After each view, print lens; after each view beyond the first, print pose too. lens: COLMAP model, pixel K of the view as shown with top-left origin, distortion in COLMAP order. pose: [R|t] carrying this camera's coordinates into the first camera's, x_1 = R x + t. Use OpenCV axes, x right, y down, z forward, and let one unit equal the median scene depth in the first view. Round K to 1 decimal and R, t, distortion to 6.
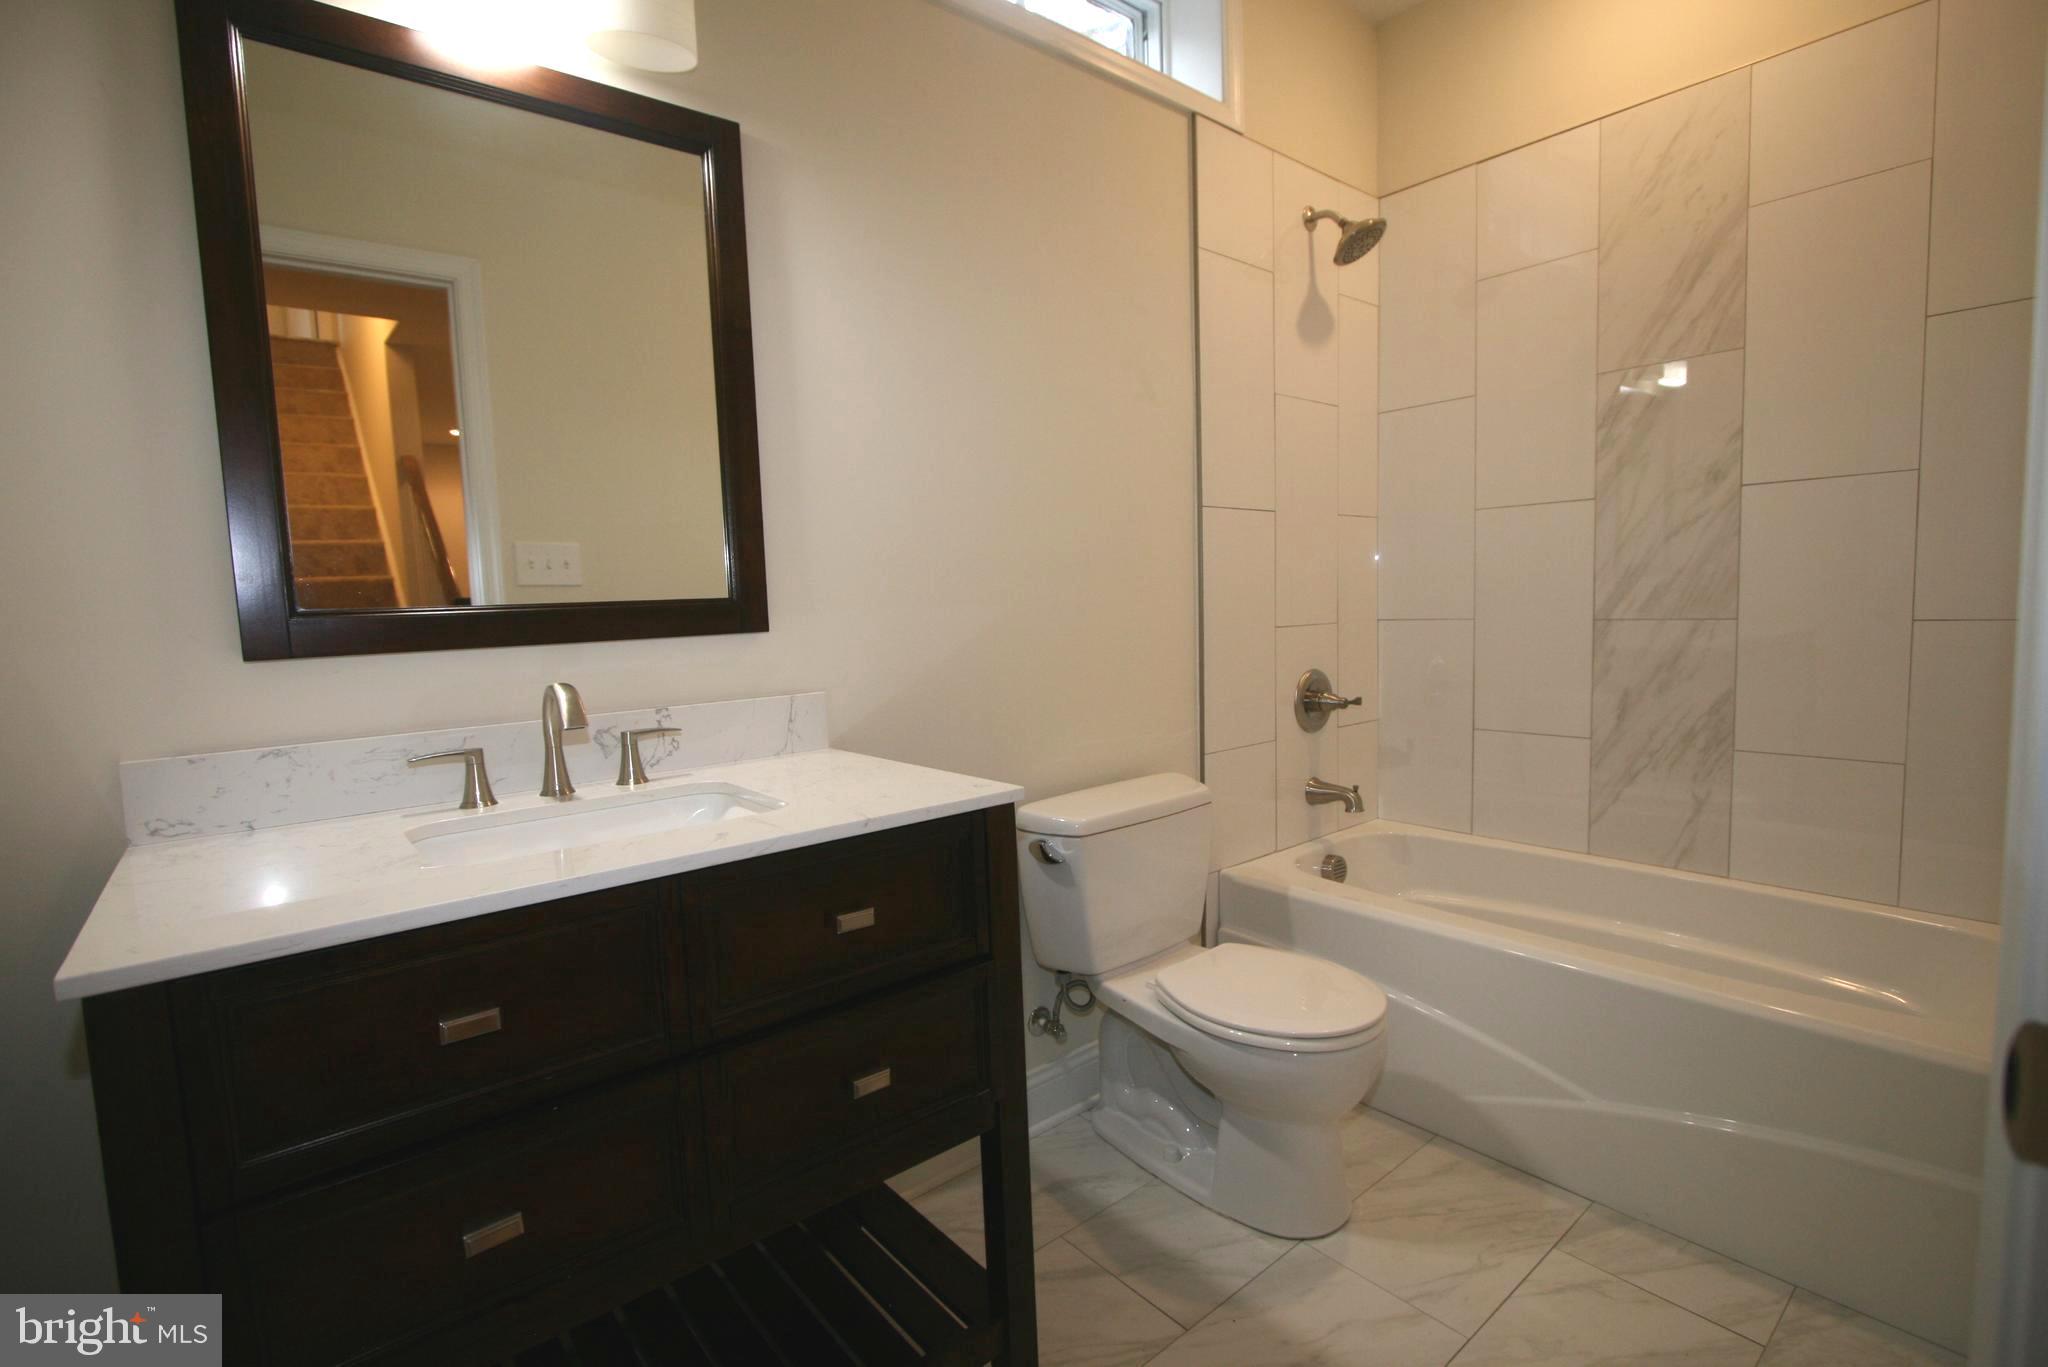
lens RADIAL K [[941.9, 0, 1030.0], [0, 941.9, 684.7], [0, 0, 1]] dist [-0.011299, 0.000032]
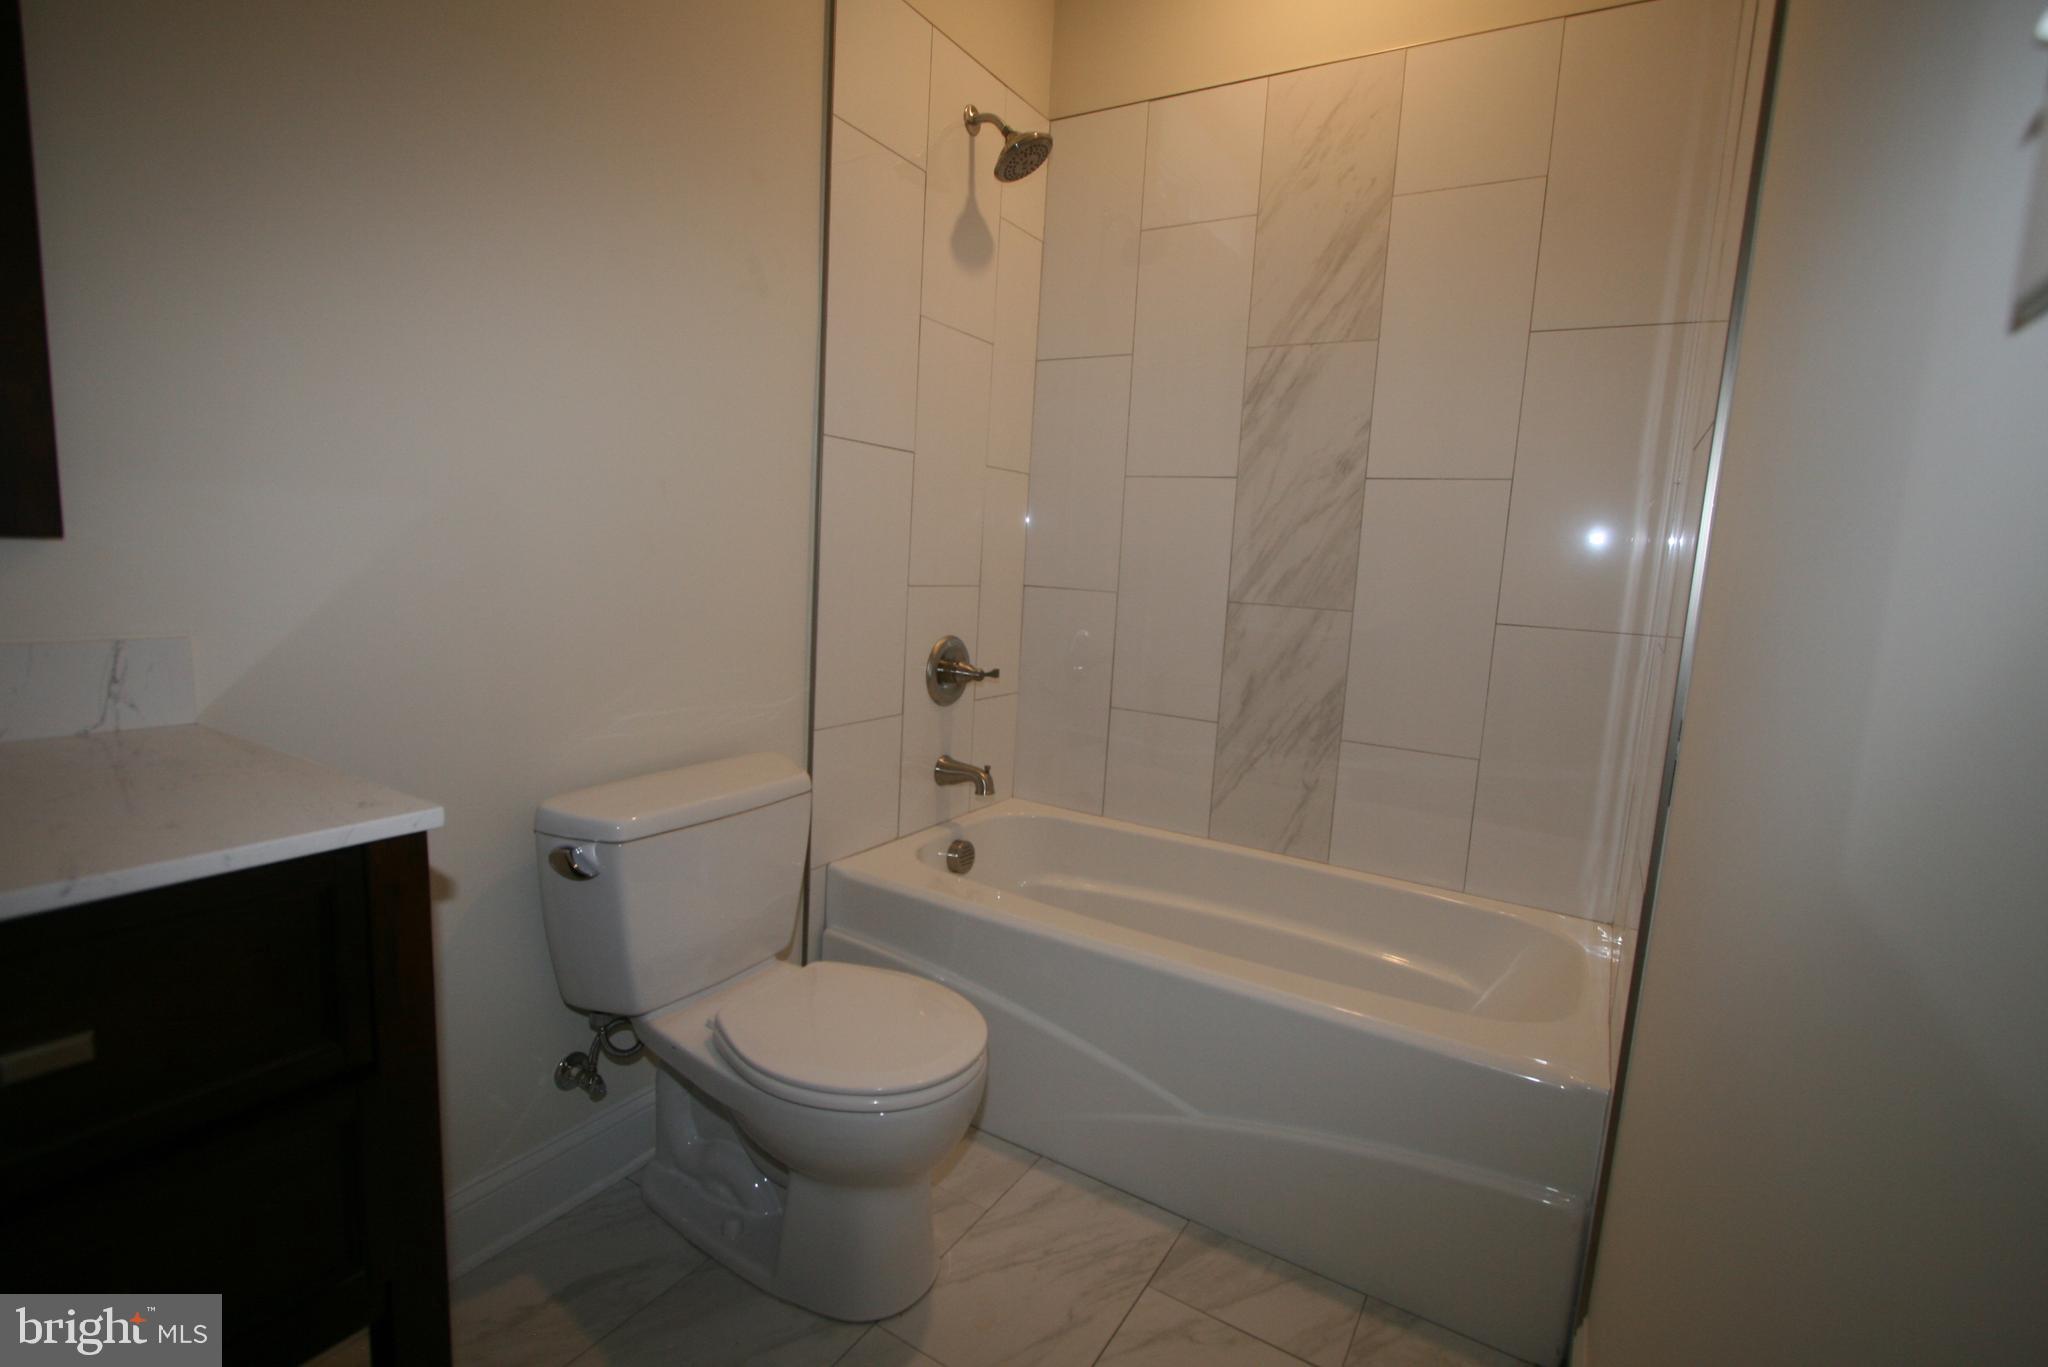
lens RADIAL K [[941.9, 0, 1030.2], [0, 941.9, 677.3], [0, 0, 1]] dist [-0.011299, 0.000032]
pose [[0.942565, 0.040735, 0.331530, 0.100453], [-0.055568, 0.997828, 0.035381, -0.016785], [-0.329368, -0.051771, 0.942781, 0.165112]]
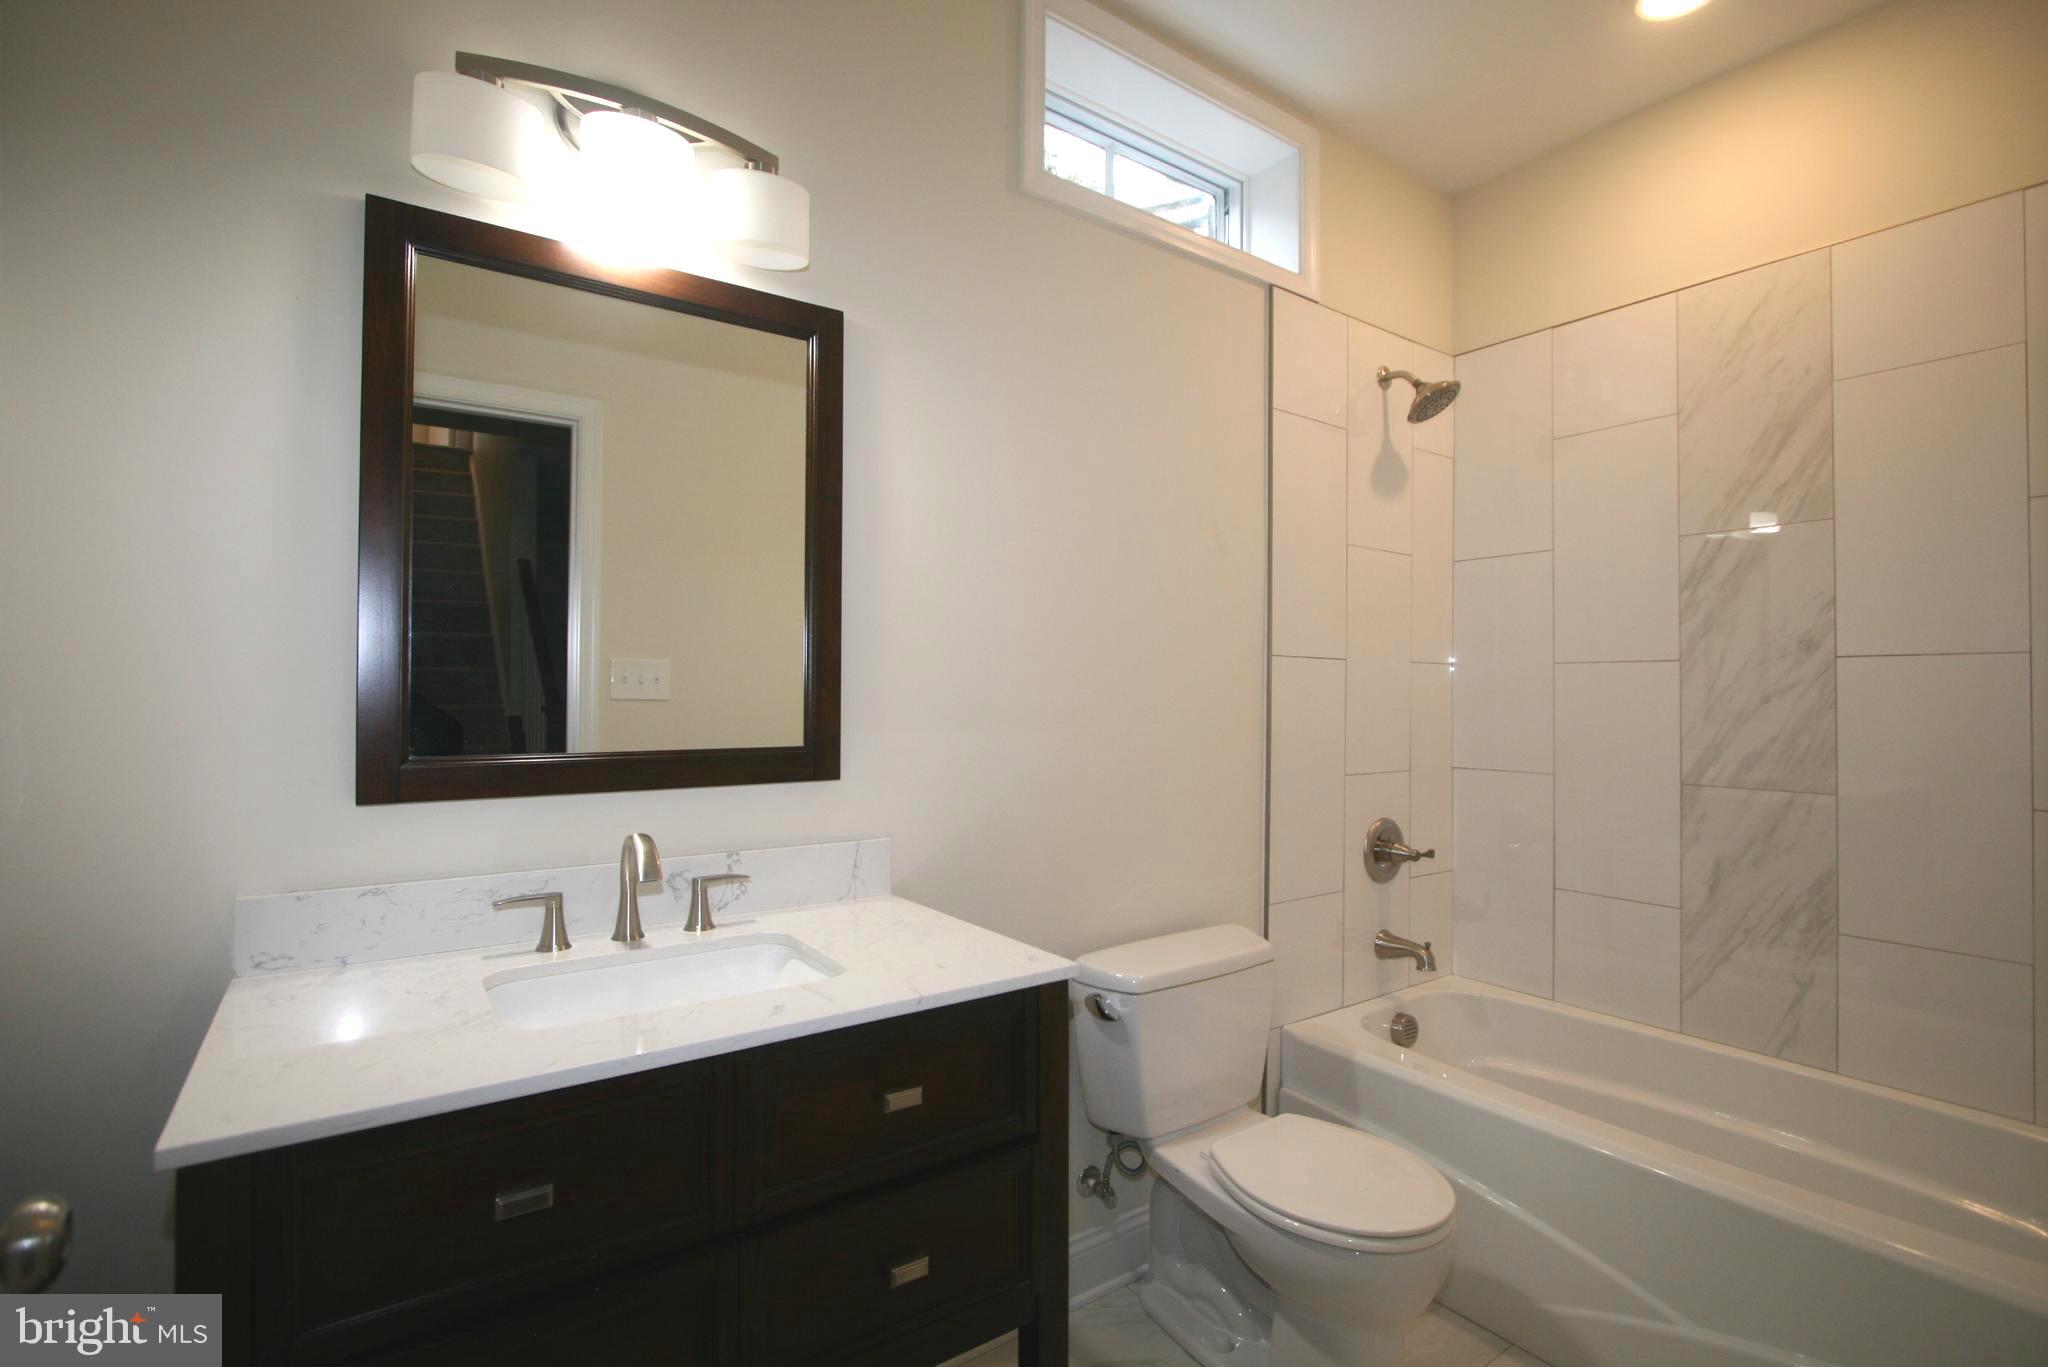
lens RADIAL K [[941.9, 0, 1032.6], [0, 941.9, 680.5], [0, 0, 1]] dist [-0.011299, 0.000032]
pose [[0.996418, 0.038450, -0.075314, 0.005574], [-0.046043, 0.993737, -0.101820, -0.054976], [0.070927, 0.104923, 0.991948, -0.016481]]
